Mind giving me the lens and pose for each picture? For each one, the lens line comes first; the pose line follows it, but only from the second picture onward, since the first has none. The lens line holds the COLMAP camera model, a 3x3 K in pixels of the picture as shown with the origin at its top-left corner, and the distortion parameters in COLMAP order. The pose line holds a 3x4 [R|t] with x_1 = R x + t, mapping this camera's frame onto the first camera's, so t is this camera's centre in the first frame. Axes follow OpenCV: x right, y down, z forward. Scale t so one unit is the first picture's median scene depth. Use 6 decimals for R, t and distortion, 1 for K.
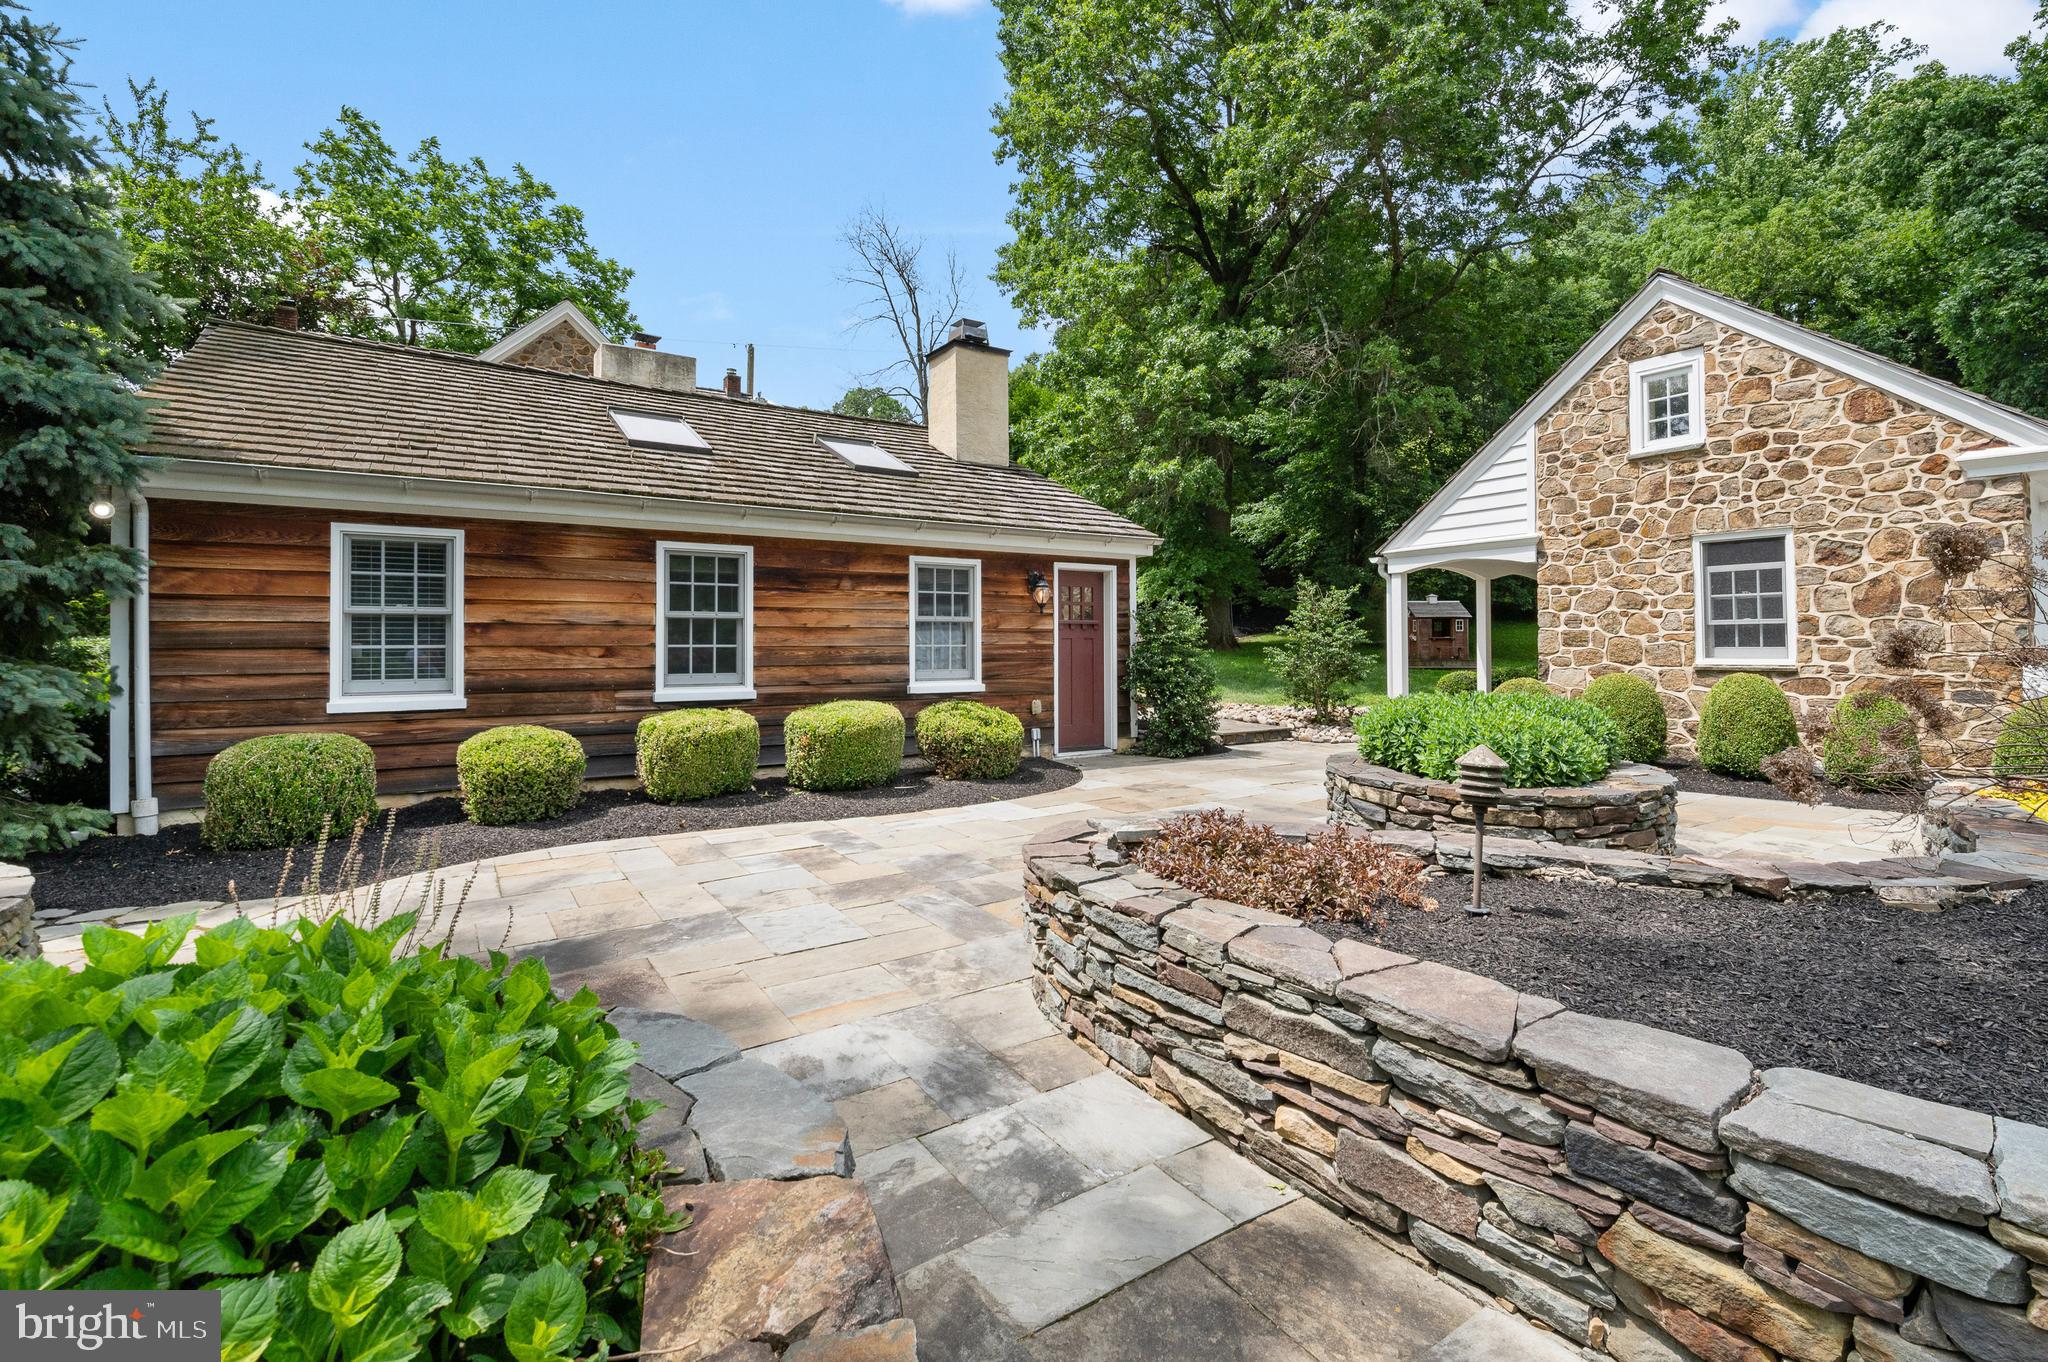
lens RADIAL K [[899.2, 0, 1024.0], [0, 899.2, 681.0], [0, 0, 1]] dist [-0.014039, -0.001557]
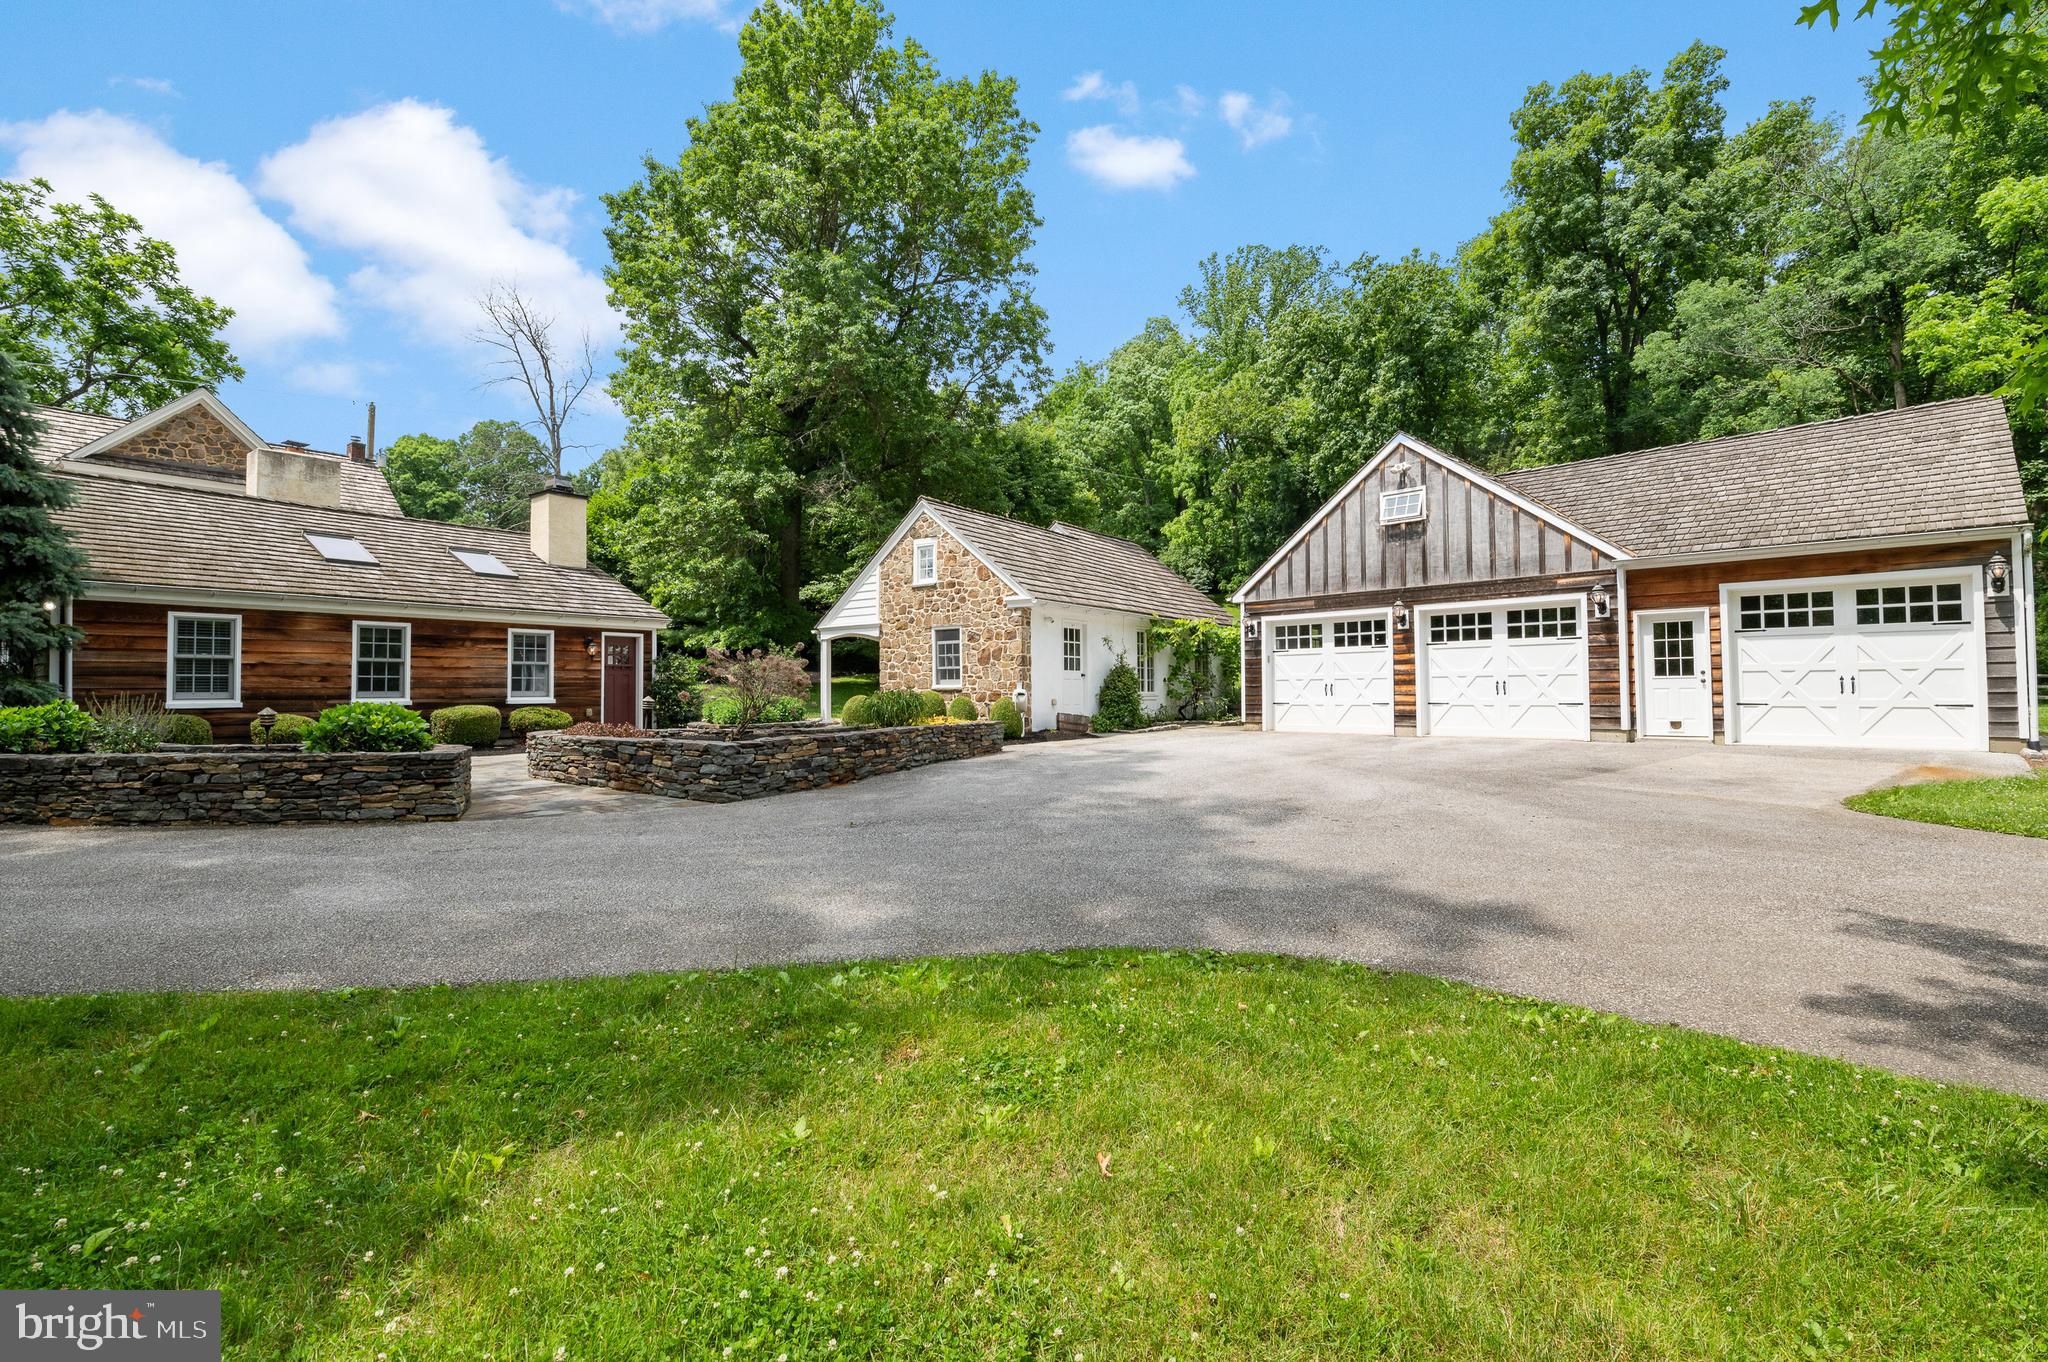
lens RADIAL K [[899.2, 0, 1024.0], [0, 899.2, 681.0], [0, 0, 1]] dist [-0.014039, -0.001557]
pose [[0.936328, 0.002446, 0.351118, 0.209135], [0.014928, 0.998794, -0.046765, 0.065543], [-0.350809, 0.049029, 0.935163, -1.028396]]
